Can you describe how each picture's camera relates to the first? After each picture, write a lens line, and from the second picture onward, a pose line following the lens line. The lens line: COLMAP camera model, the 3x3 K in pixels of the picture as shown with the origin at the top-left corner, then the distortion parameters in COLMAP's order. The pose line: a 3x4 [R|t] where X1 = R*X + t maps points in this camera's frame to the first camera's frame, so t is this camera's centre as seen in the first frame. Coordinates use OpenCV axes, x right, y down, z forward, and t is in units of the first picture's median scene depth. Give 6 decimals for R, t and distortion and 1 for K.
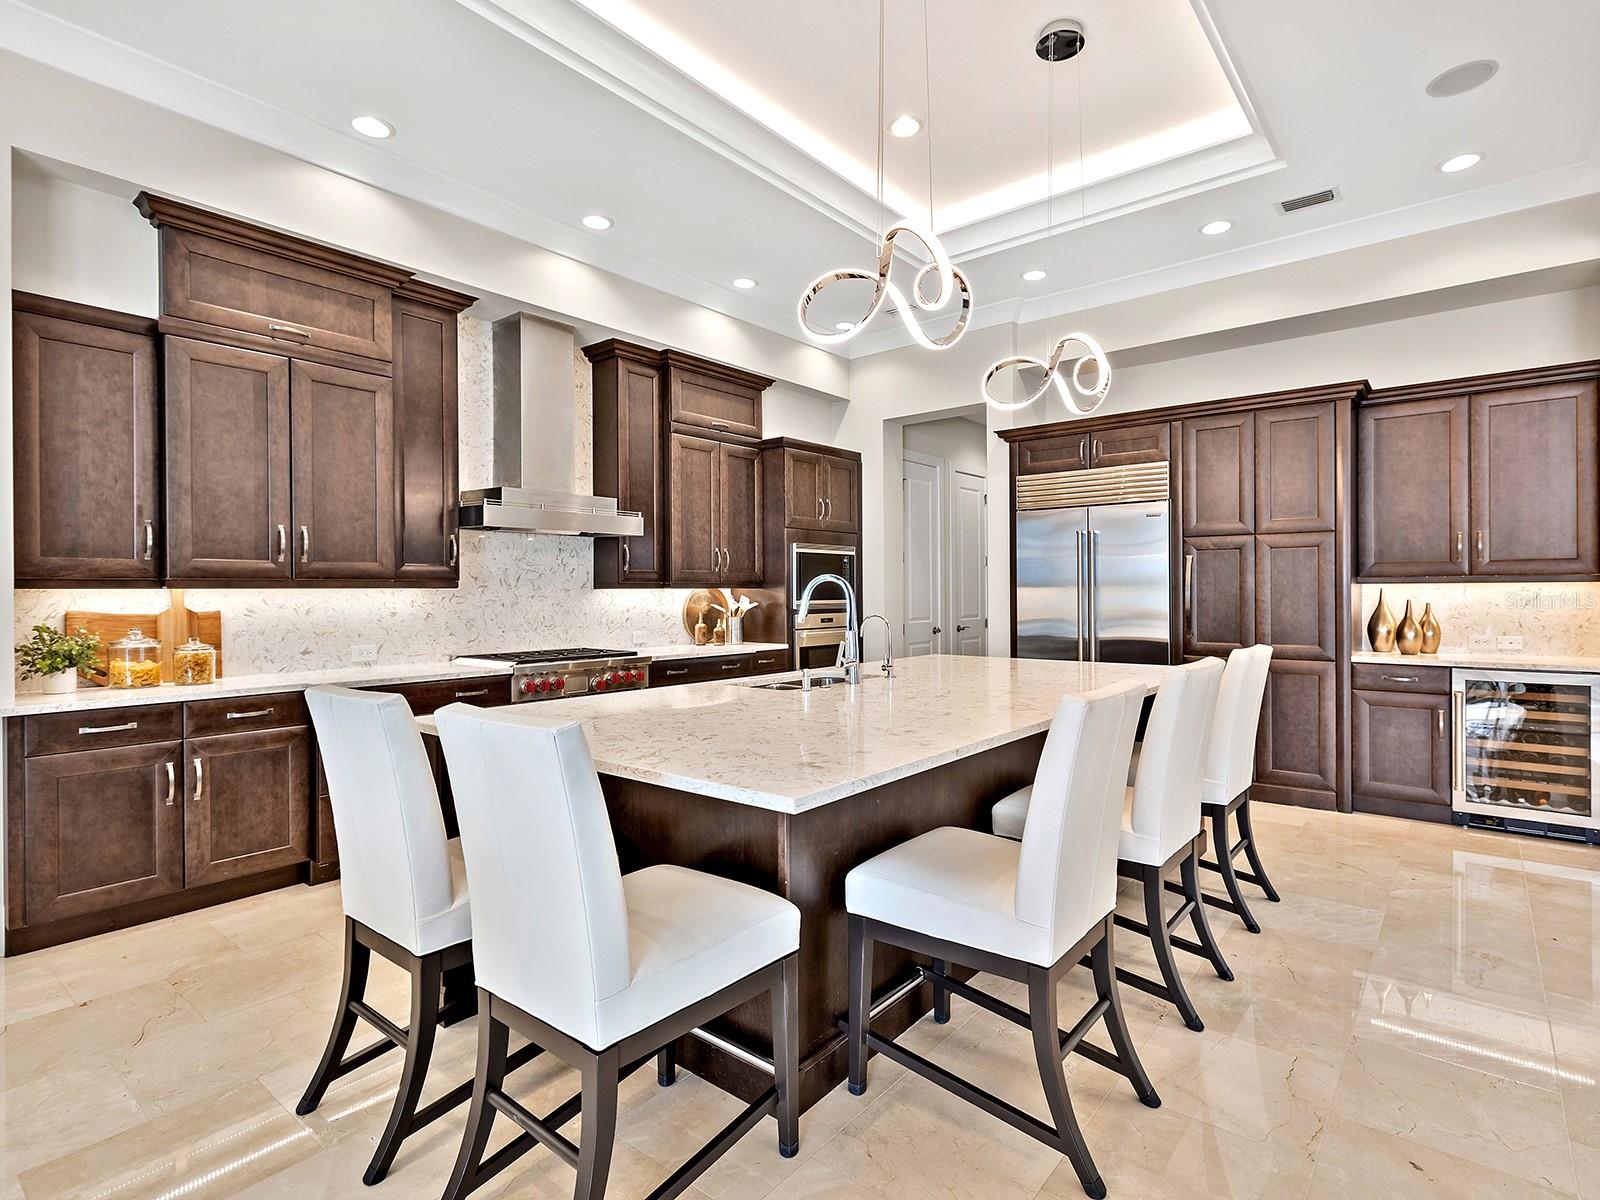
lens RADIAL K [[828.5, 0, 837.8], [0, 828.5, 597.0], [0, 0, 1]] dist [0.005737, 0.001823]
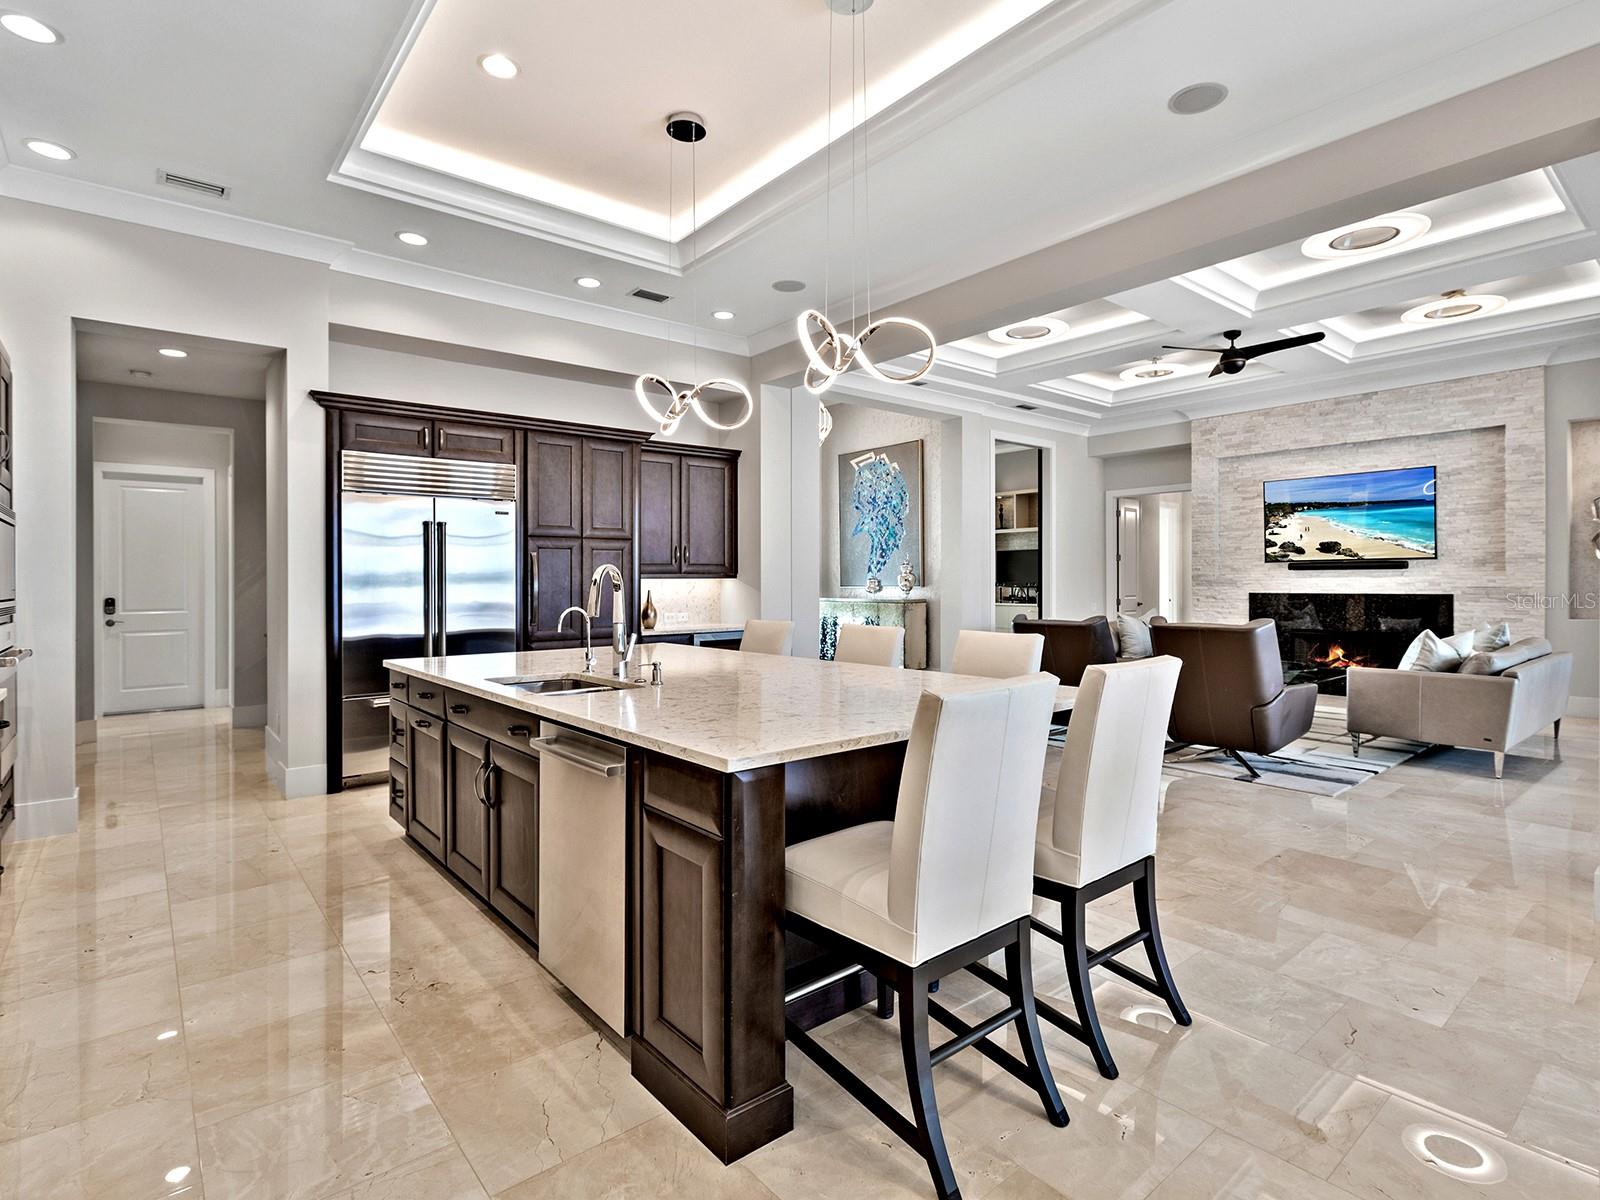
lens RADIAL K [[828.5, 0, 808.3], [0, 828.5, 581.1], [0, 0, 1]] dist [0.005737, 0.001823]
pose [[0.196587, 0.004459, 0.980476, -0.629285], [0.012862, 0.999892, -0.007126, 0.001063], [-0.980402, 0.014012, 0.196509, 0.435968]]
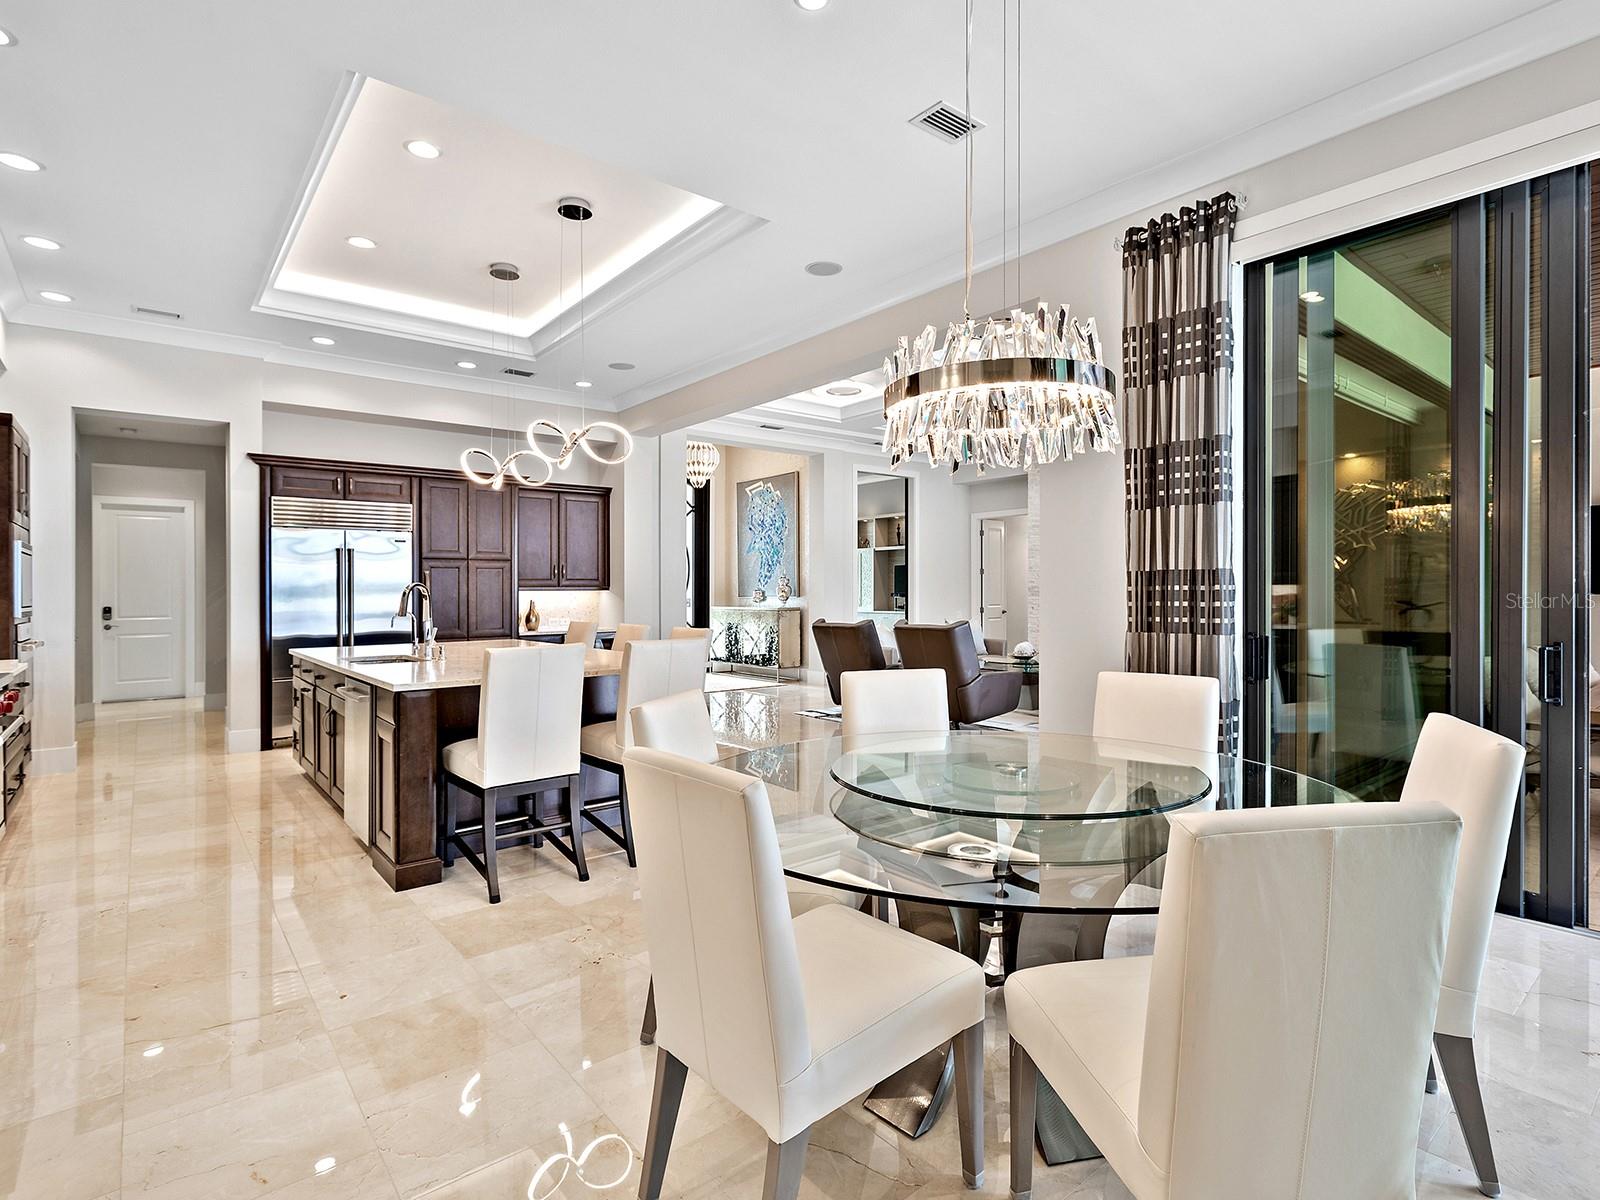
lens RADIAL K [[828.5, 0, 807.8], [0, 828.5, 590.4], [0, 0, 1]] dist [0.005737, 0.001823]
pose [[0.204582, 0.005129, 0.978836, -0.906469], [0.014072, 0.999868, -0.008181, 0.005051], [-0.978748, 0.015448, 0.204482, 0.048932]]
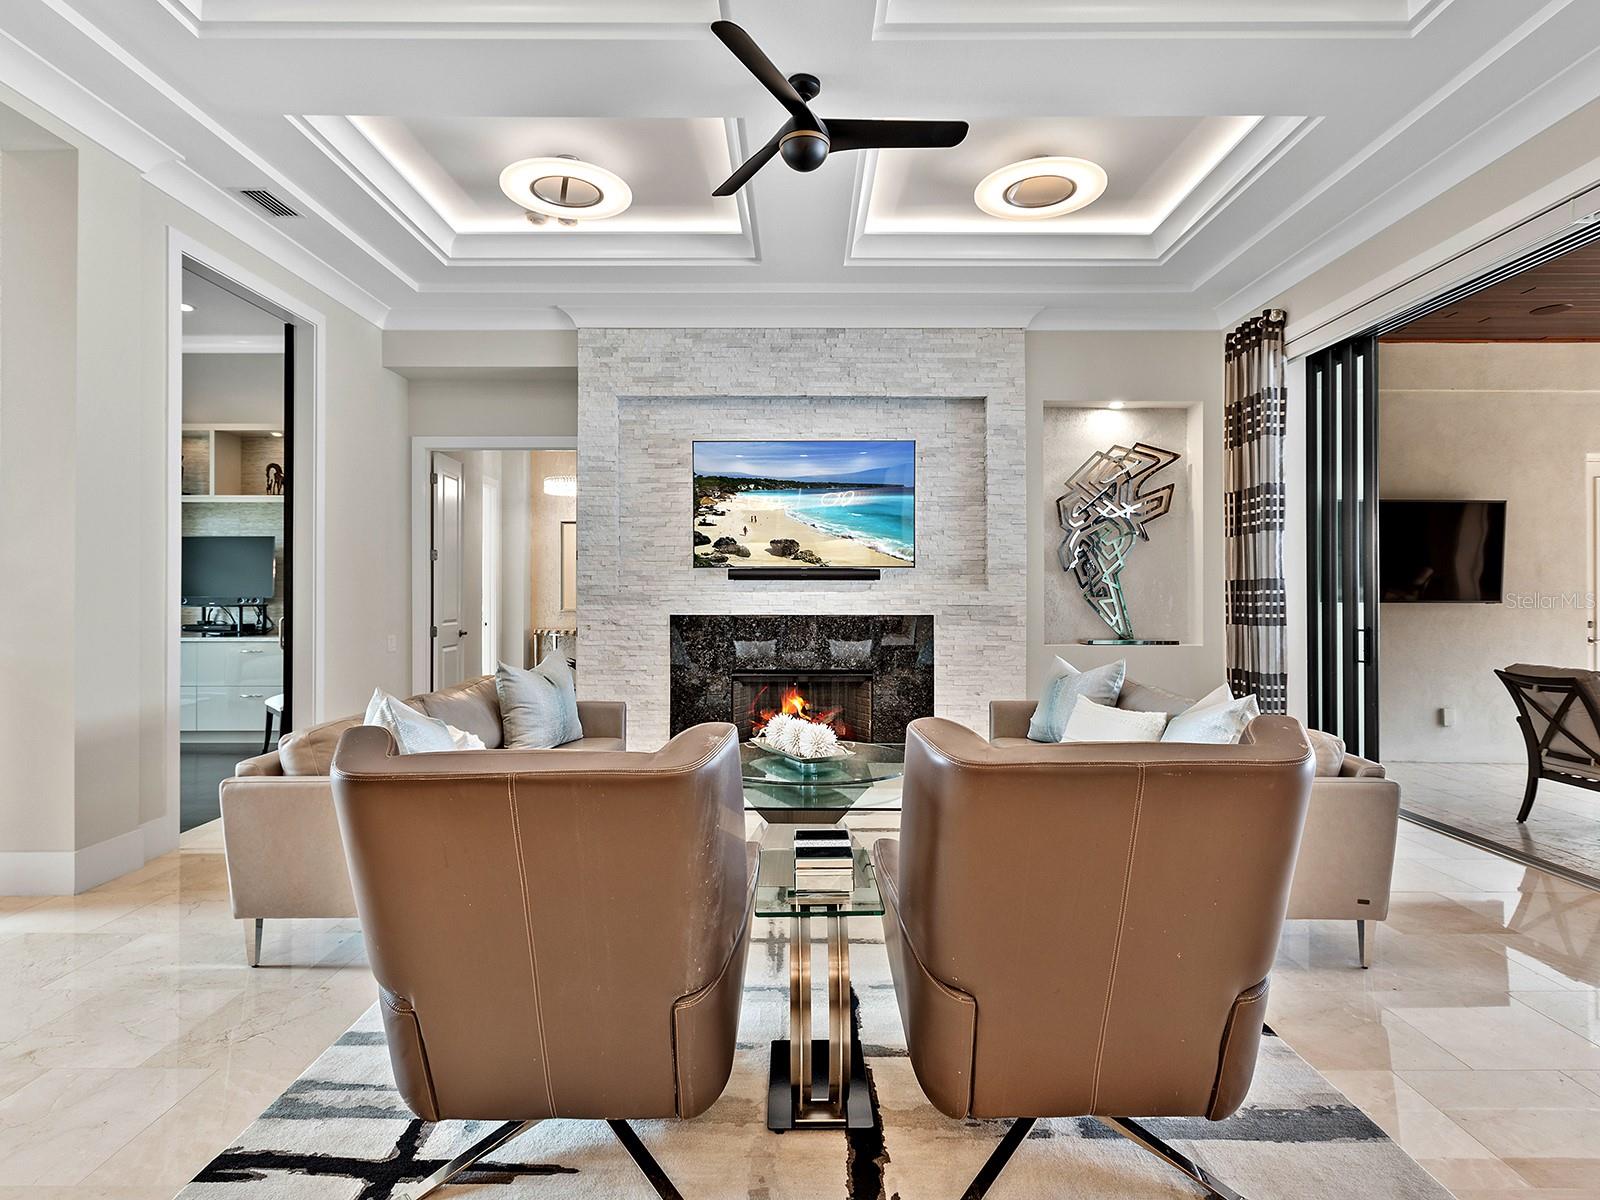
lens RADIAL K [[828.5, 0, 810.3], [0, 828.5, 578.0], [0, 0, 1]] dist [0.005737, 0.001823]
pose [[-0.637826, 0.014216, 0.770049, 0.385482], [0.010421, 0.999897, -0.009827, -0.013048], [-0.770110, 0.001756, -0.637909, 0.426013]]
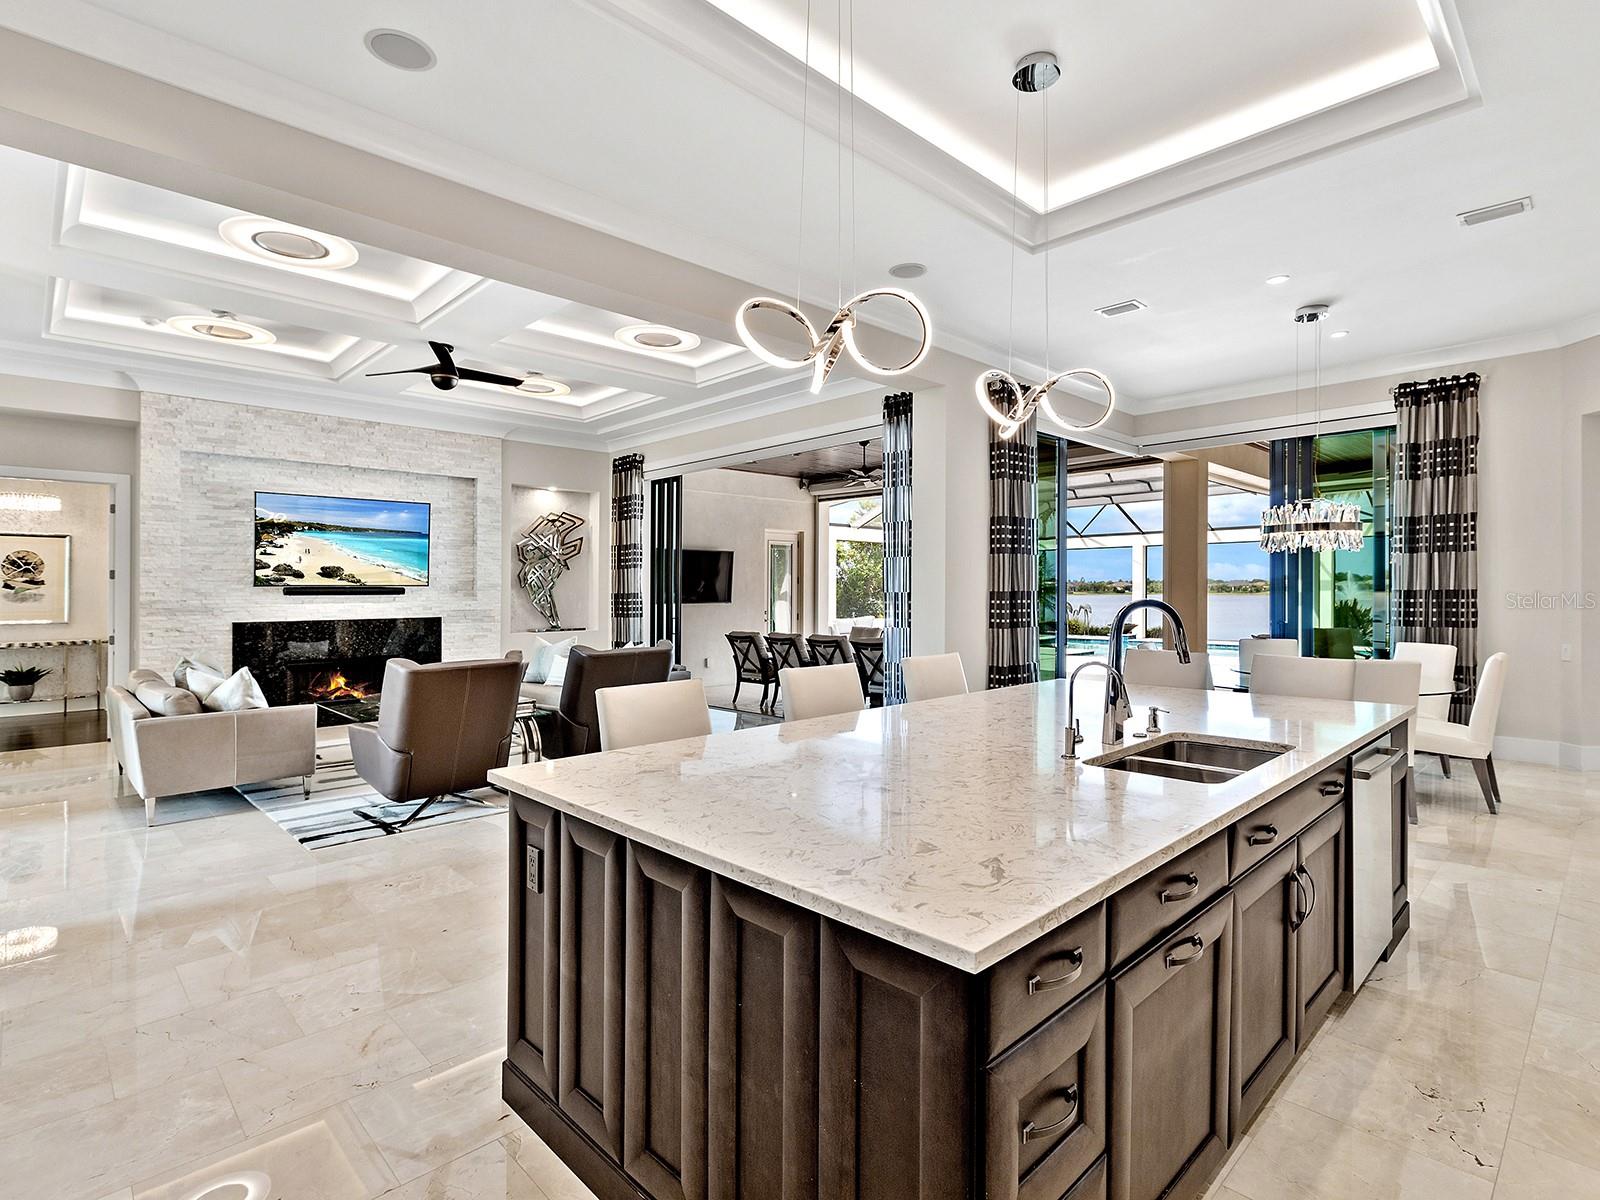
lens RADIAL K [[828.5, 0, 809.6], [0, 828.5, 577.0], [0, 0, 1]] dist [0.005737, 0.001823]
pose [[-0.993268, 0.009446, 0.115452, 0.169941], [0.009055, 0.999951, -0.003908, -0.043682], [-0.115483, -0.002836, -0.993305, 1.257598]]
